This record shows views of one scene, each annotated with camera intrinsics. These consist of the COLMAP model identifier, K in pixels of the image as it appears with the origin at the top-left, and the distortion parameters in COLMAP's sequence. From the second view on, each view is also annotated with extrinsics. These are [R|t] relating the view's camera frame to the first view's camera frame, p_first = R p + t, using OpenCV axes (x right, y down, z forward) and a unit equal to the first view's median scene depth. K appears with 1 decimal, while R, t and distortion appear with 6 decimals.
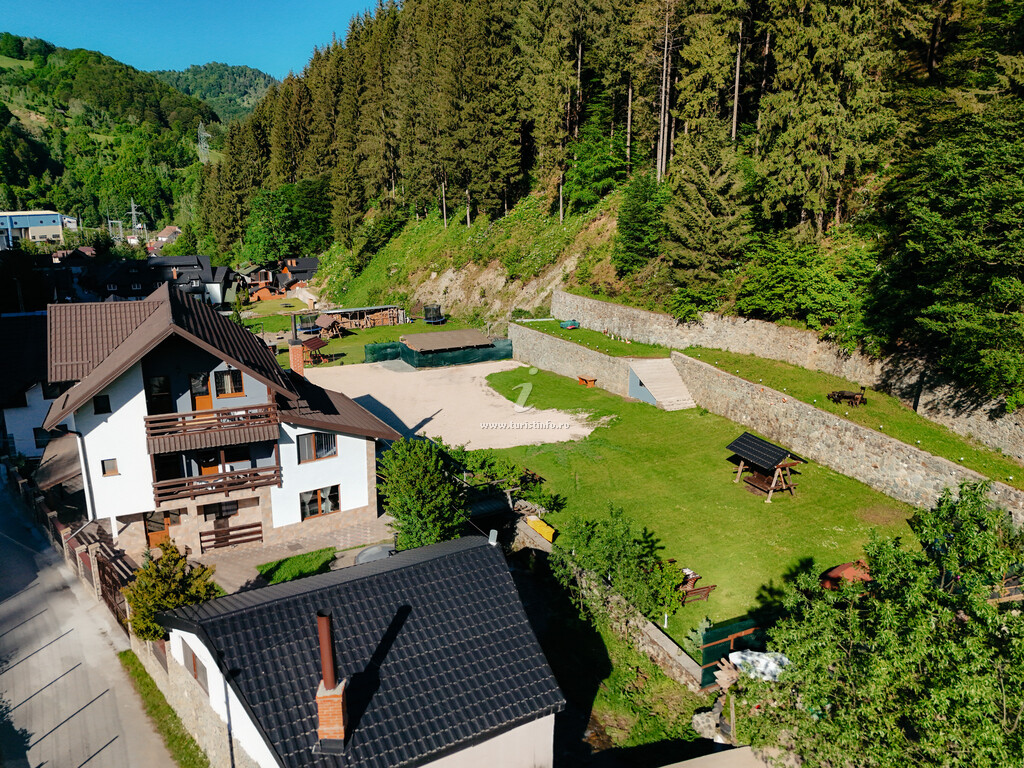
lens RADIAL K [[761.8, 0, 512.3], [0, 761.8, 384.1], [0, 0, 1]] dist [0.046750, -0.024262]
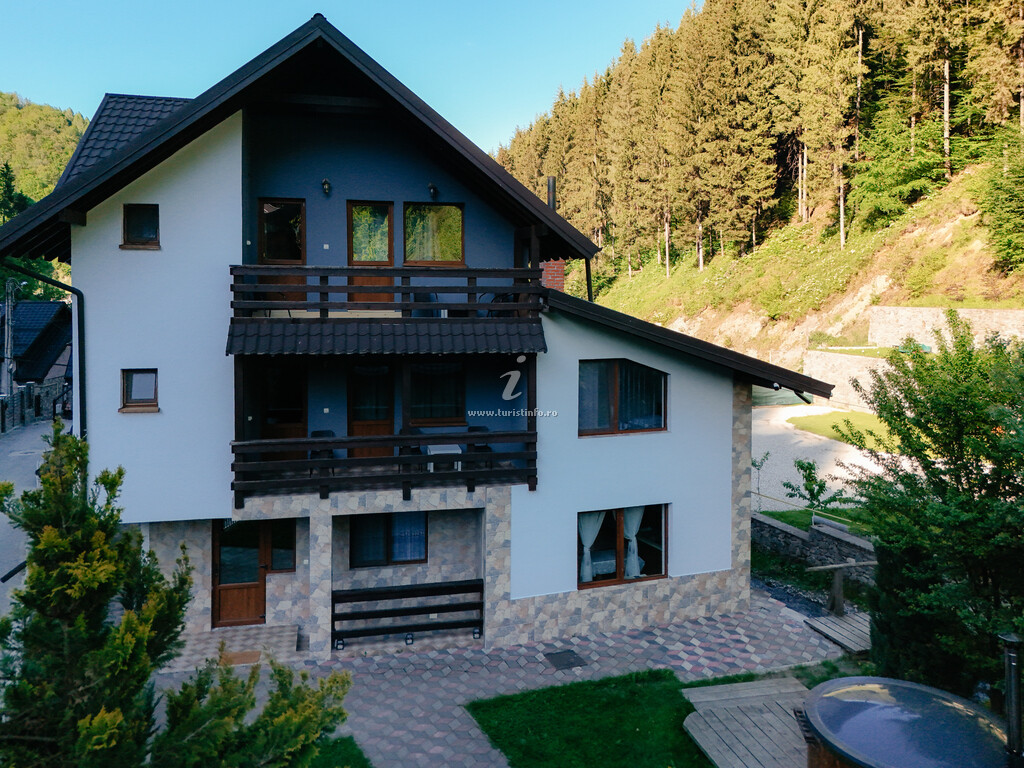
lens RADIAL K [[657.1, 0, 493.0], [0, 657.1, 369.0], [0, 0, 1]] dist [0.022667, -0.003448]
pose [[0.976579, 0.004408, -0.215116, -0.131490], [-0.058009, 0.968162, -0.243511, 0.082654], [0.207193, 0.250286, 0.945742, 0.345828]]
